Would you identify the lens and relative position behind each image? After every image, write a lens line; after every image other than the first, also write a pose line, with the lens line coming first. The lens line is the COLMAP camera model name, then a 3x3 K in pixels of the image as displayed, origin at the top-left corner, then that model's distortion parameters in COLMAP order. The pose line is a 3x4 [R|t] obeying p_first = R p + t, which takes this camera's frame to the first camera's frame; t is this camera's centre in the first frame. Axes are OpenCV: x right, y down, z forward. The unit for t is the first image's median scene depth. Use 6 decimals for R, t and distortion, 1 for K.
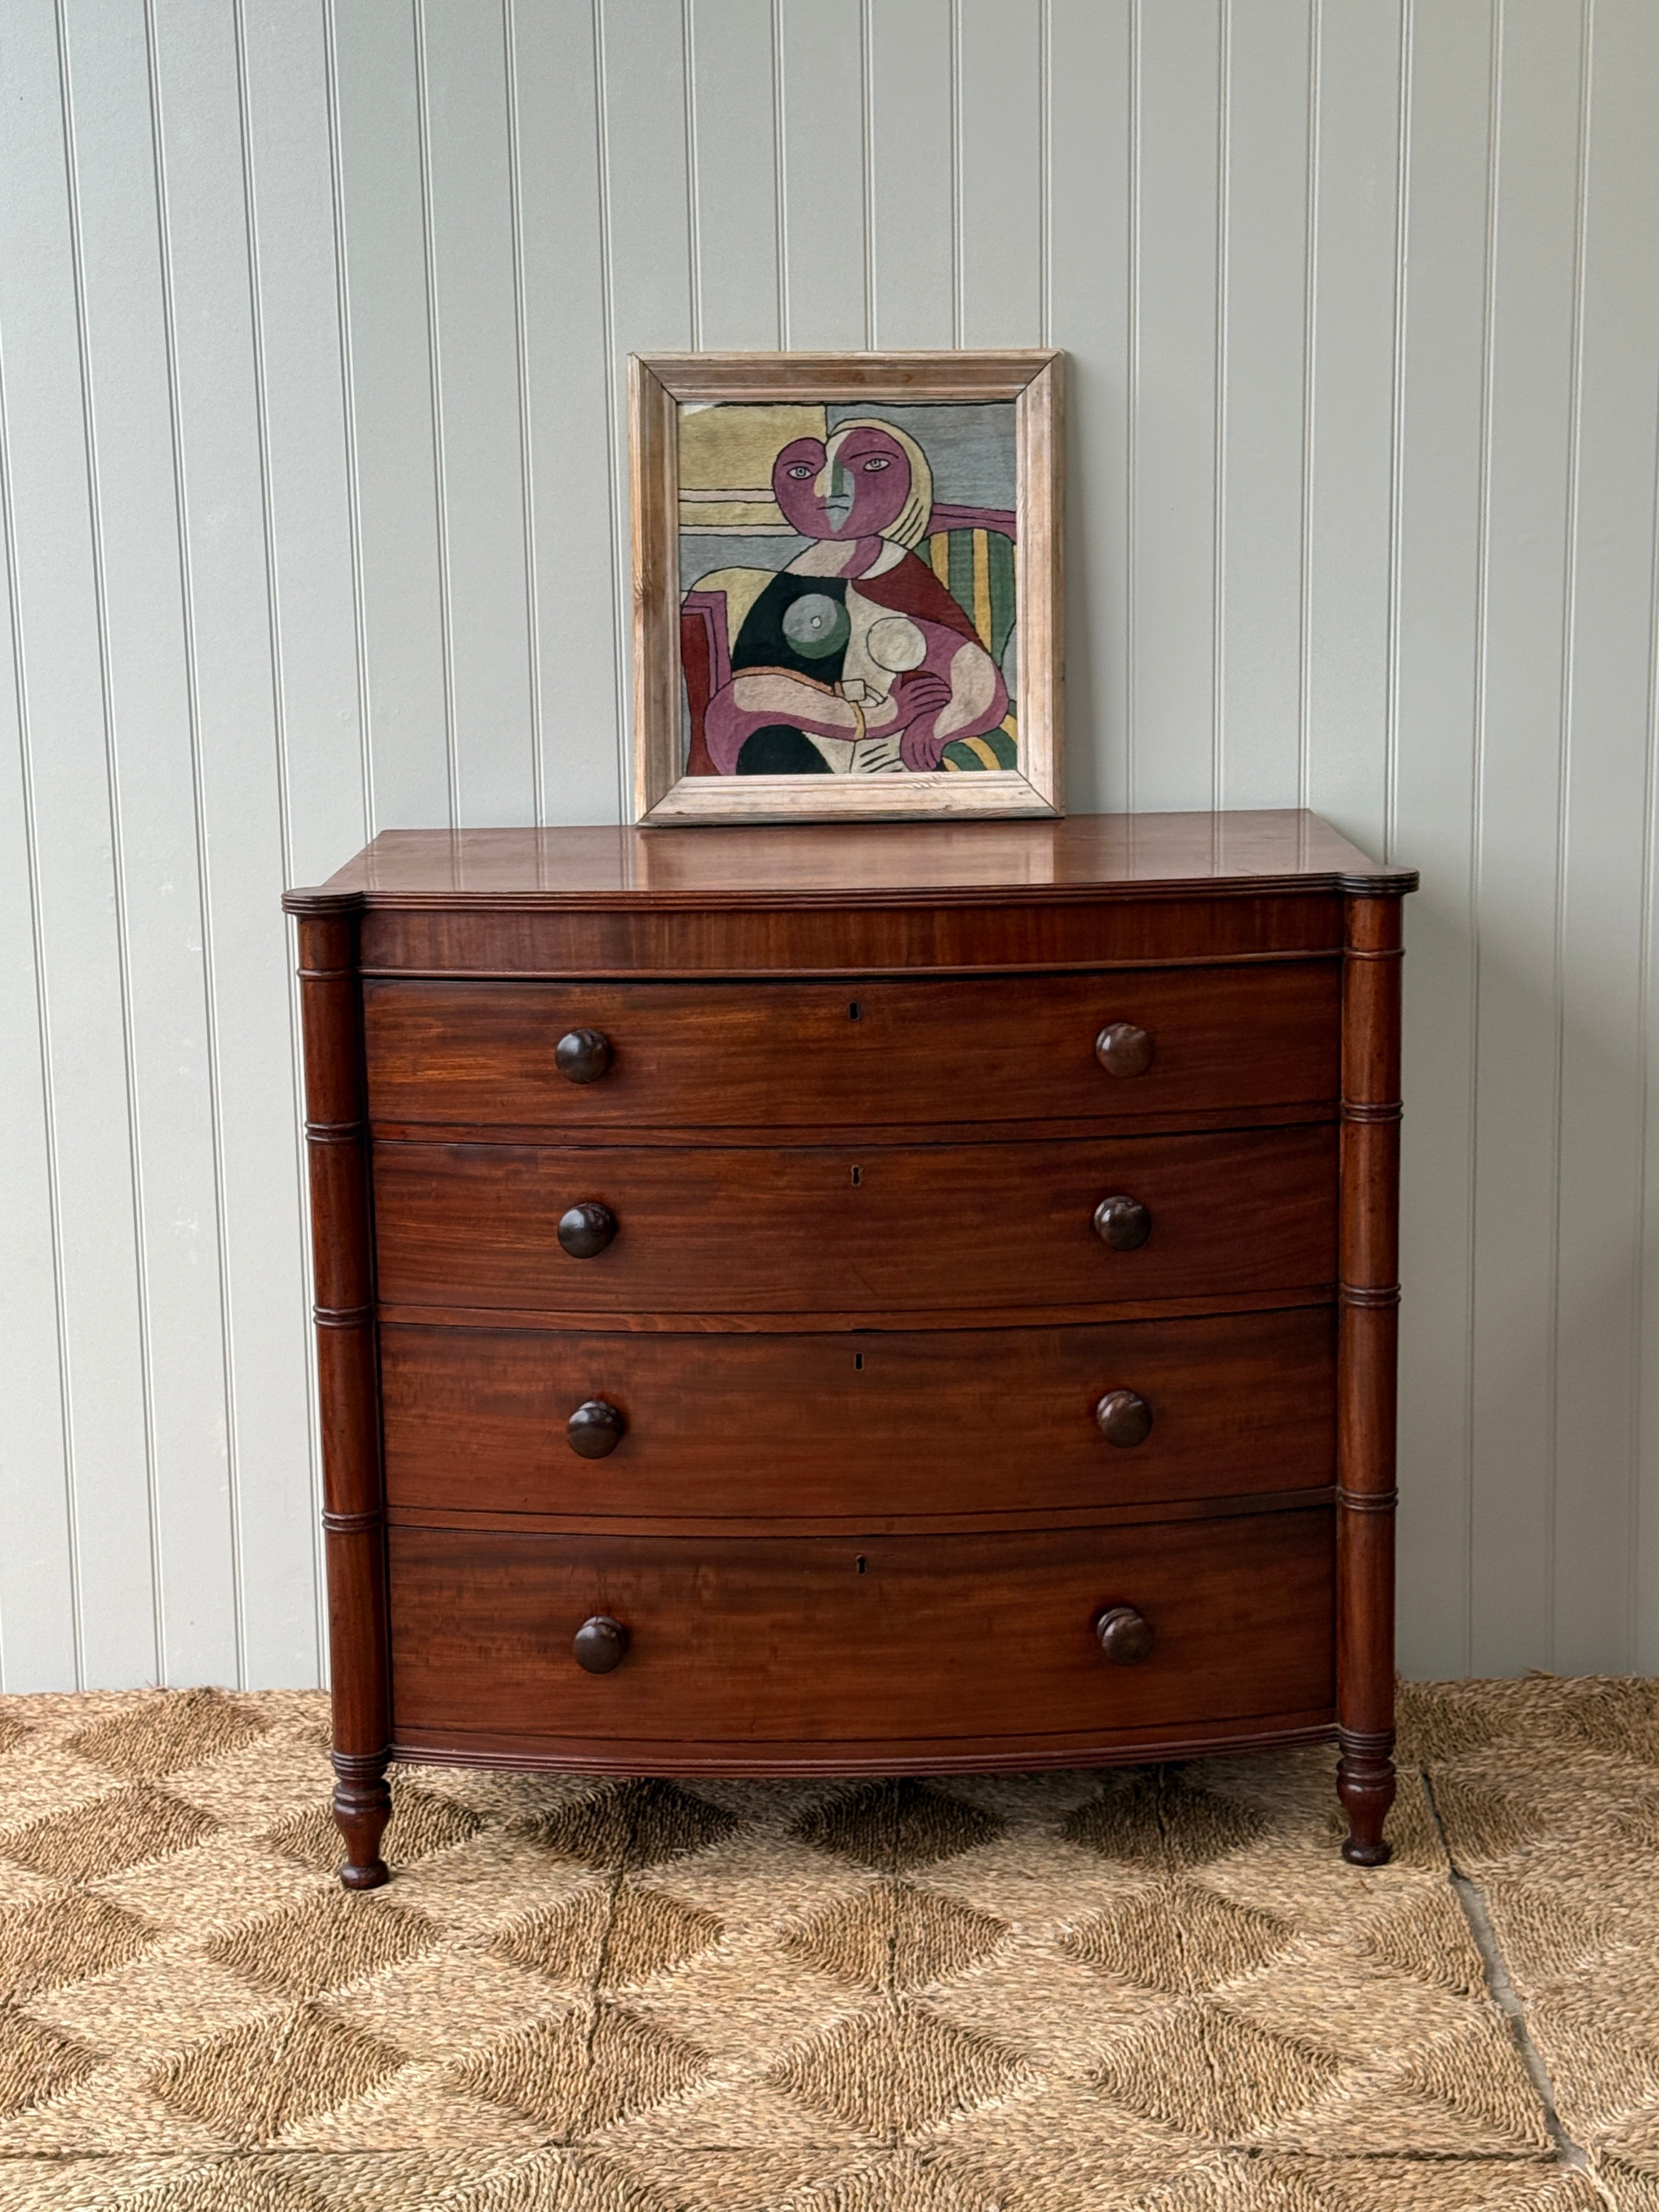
lens RADIAL K [[3545.0, 0, 832.9], [0, 3545.0, 1108.1], [0, 0, 1]] dist [0.127877, 0.000000]
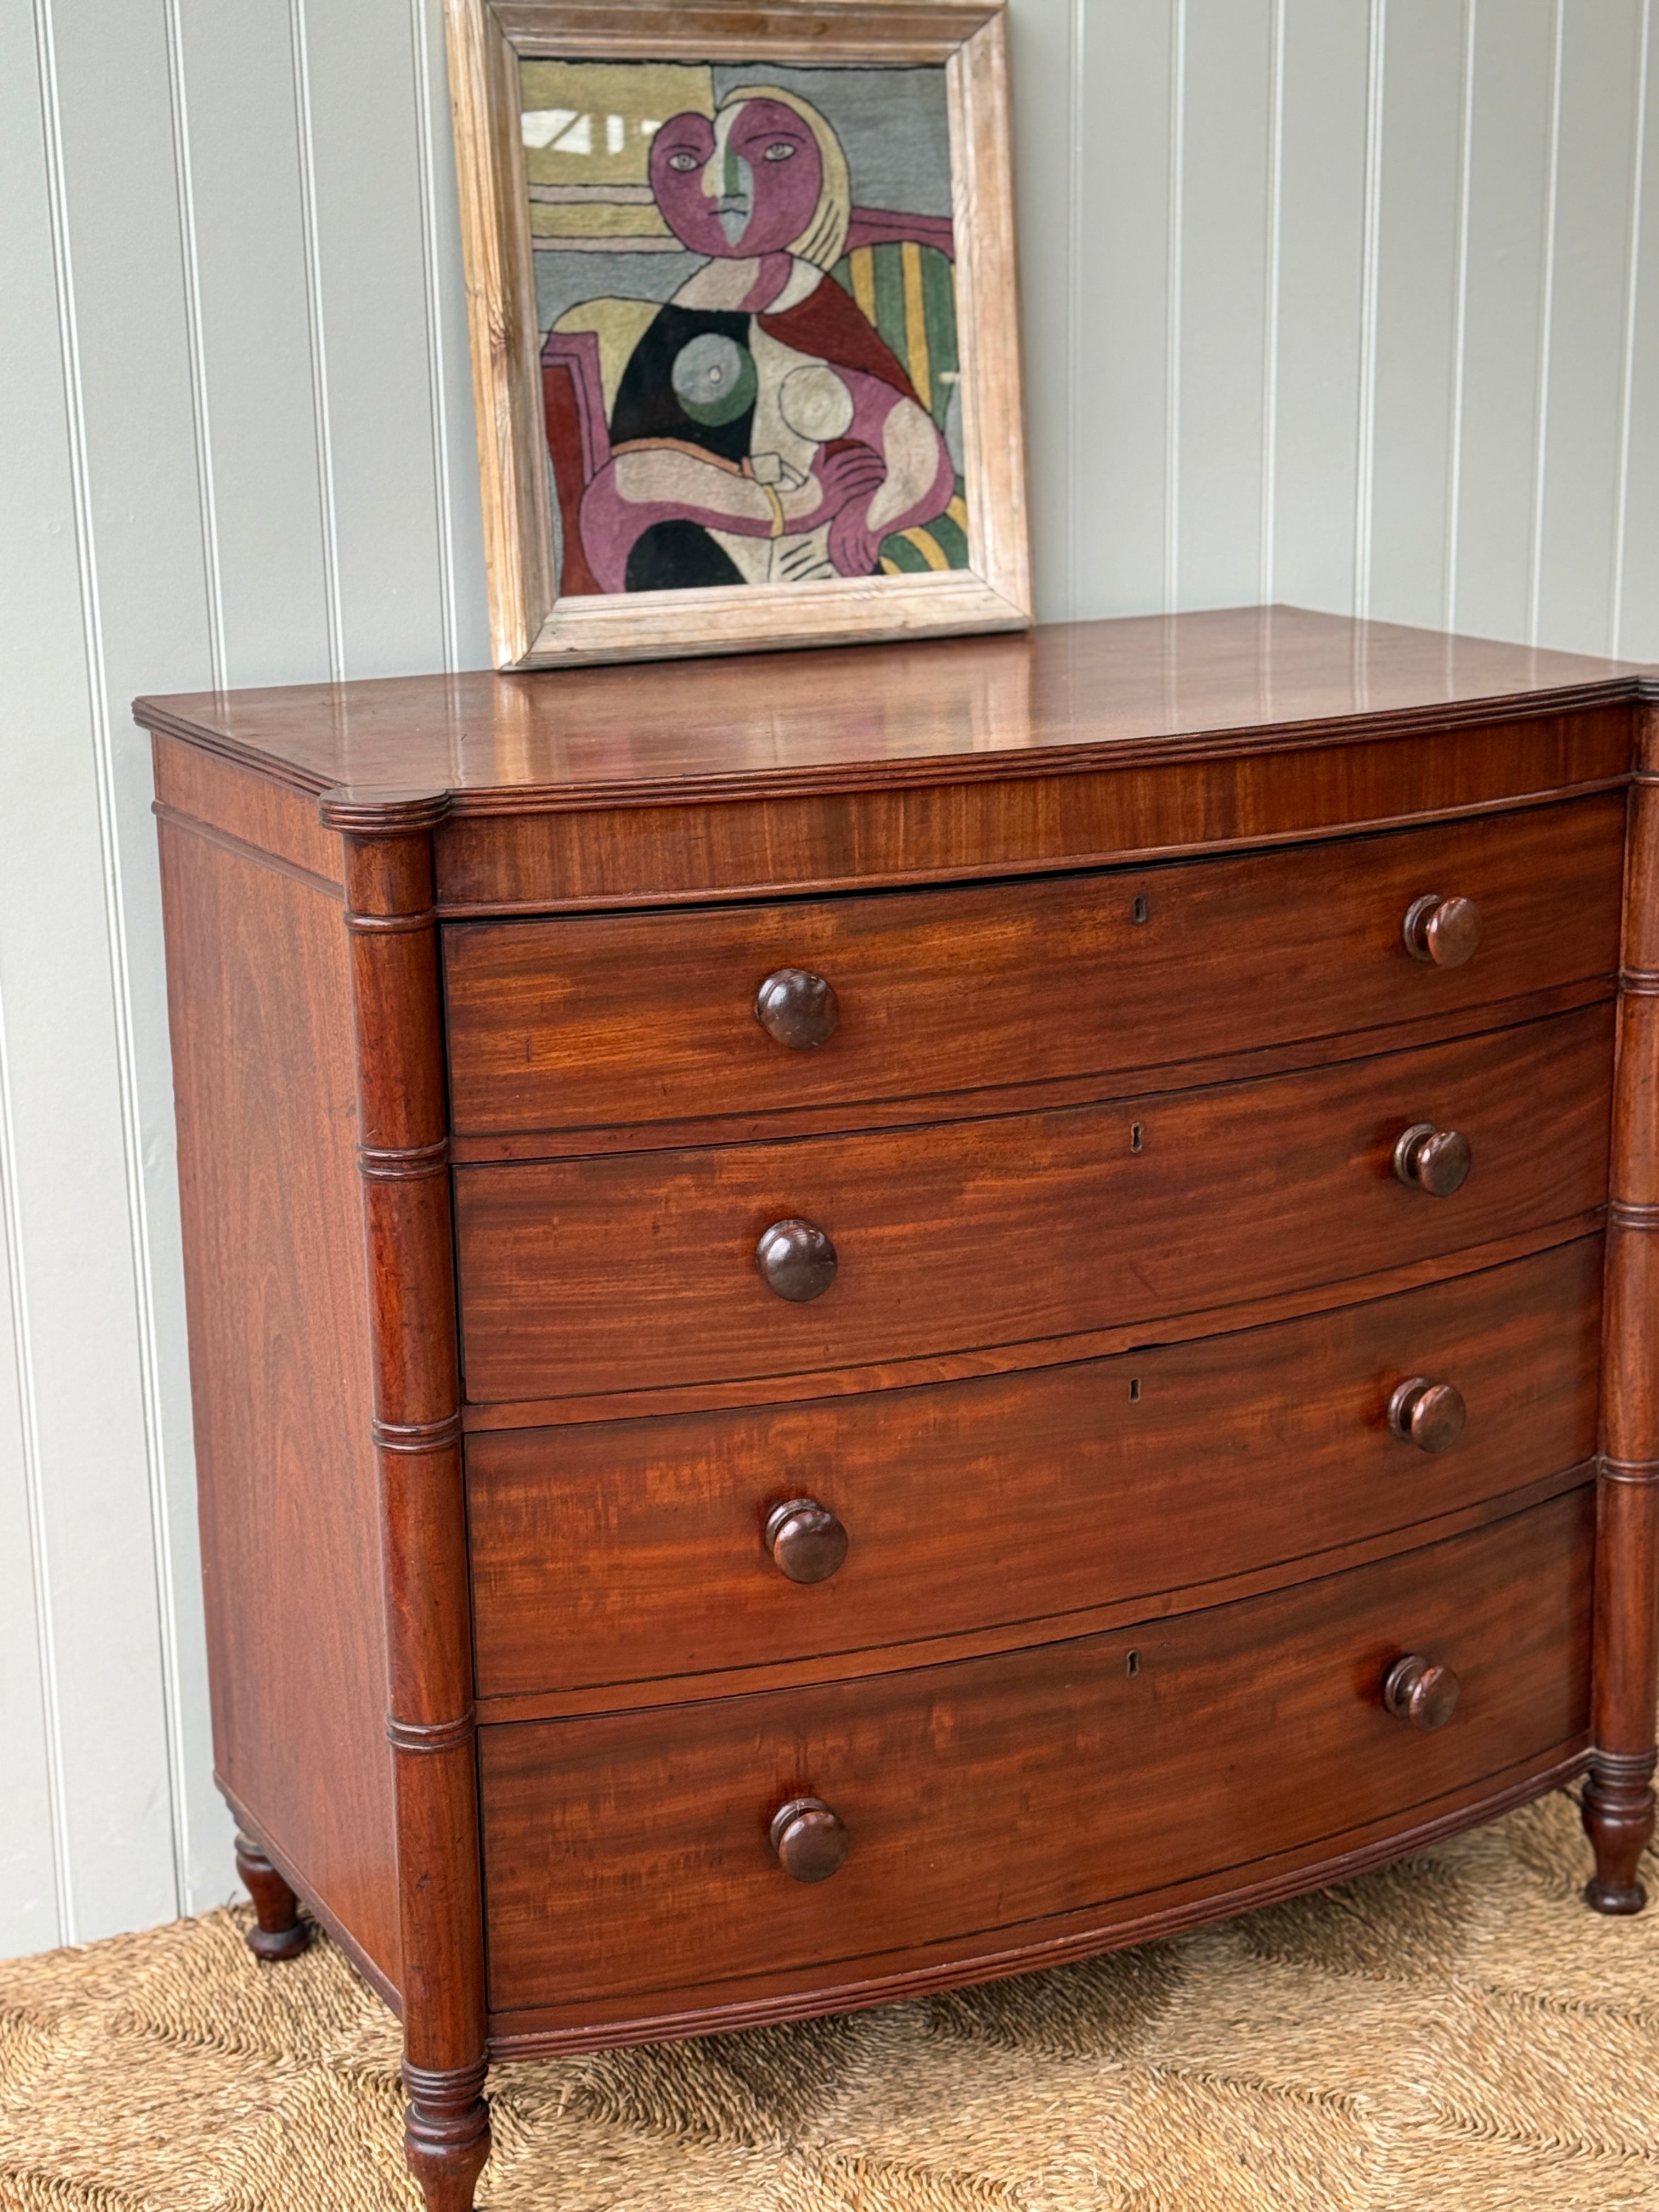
lens RADIAL K [[3545.0, 0, 857.6], [0, 3545.0, 1124.5], [0, 0, 1]] dist [0.127877, 0.000000]
pose [[0.891118, -0.110855, 0.440022, -0.352927], [0.086141, 0.993394, 0.075815, -0.042156], [-0.445520, -0.029656, 0.894781, 0.373335]]
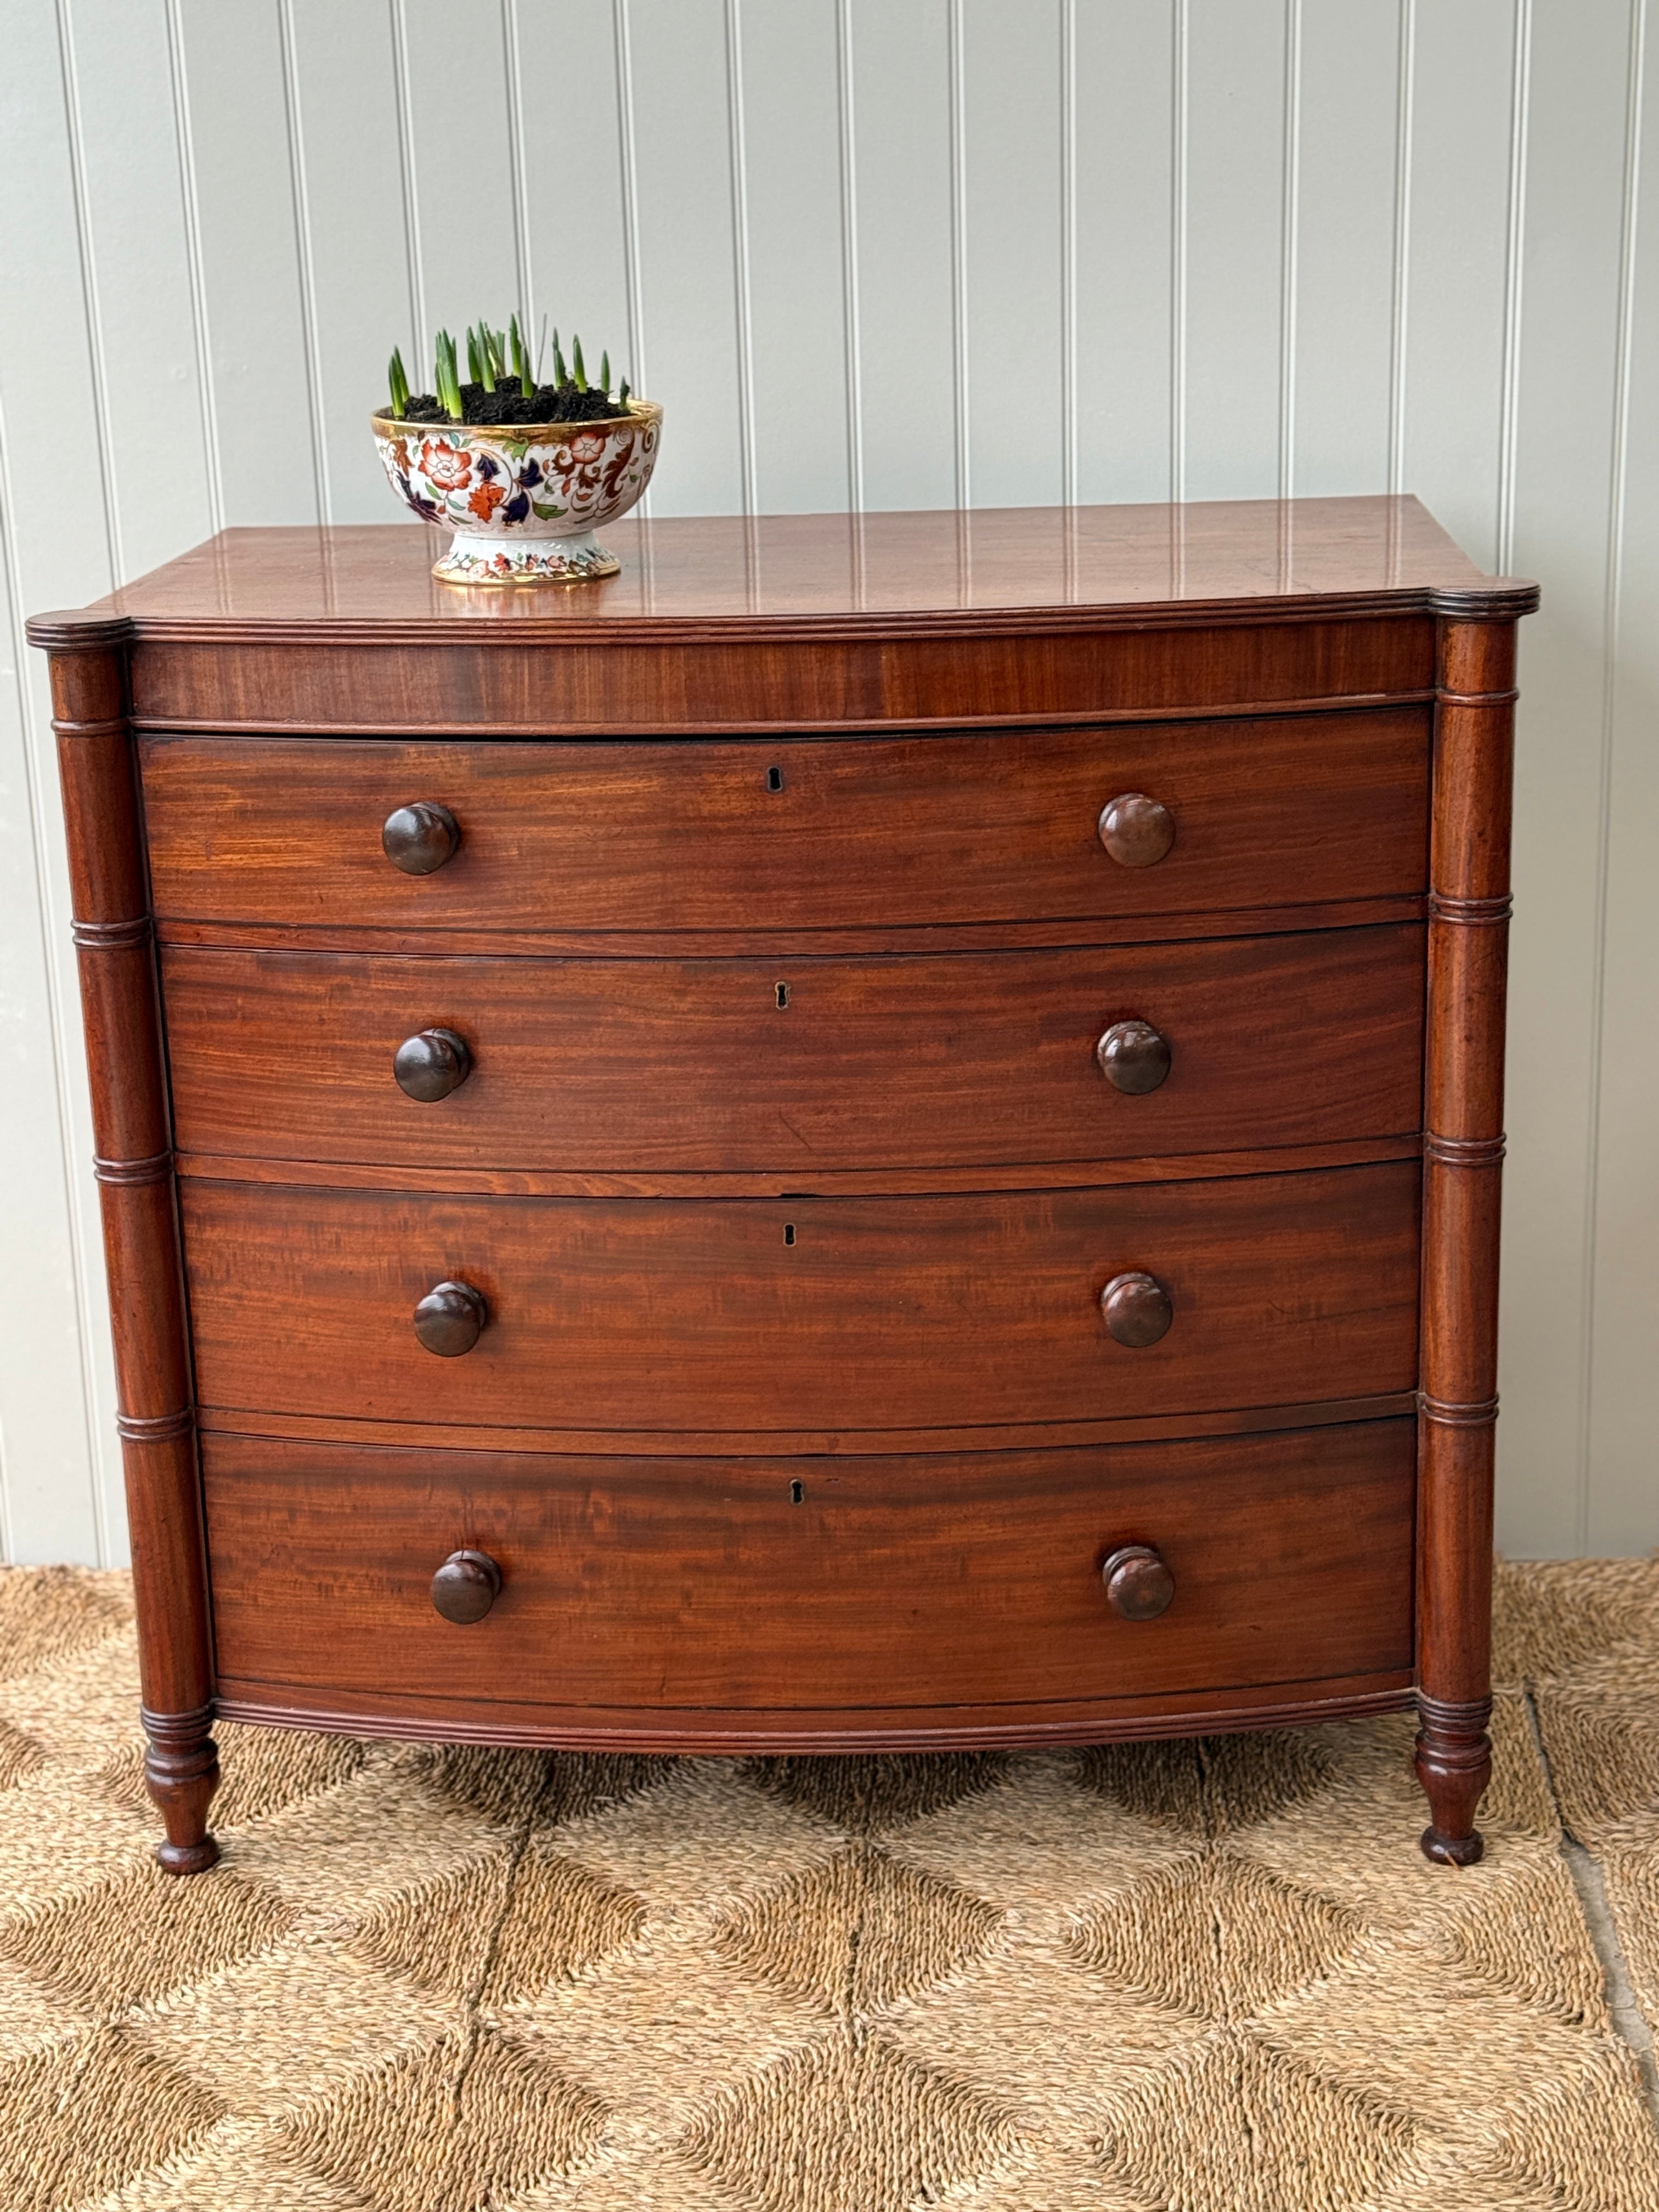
lens RADIAL K [[3545.0, 0, 827.9], [0, 3545.0, 1127.6], [0, 0, 1]] dist [0.127877, 0.000000]
pose [[0.998432, 0.004645, -0.055779, 0.057764], [0.000890, 0.995108, 0.098785, -0.027307], [0.055965, -0.098680, 0.993544, 0.237659]]
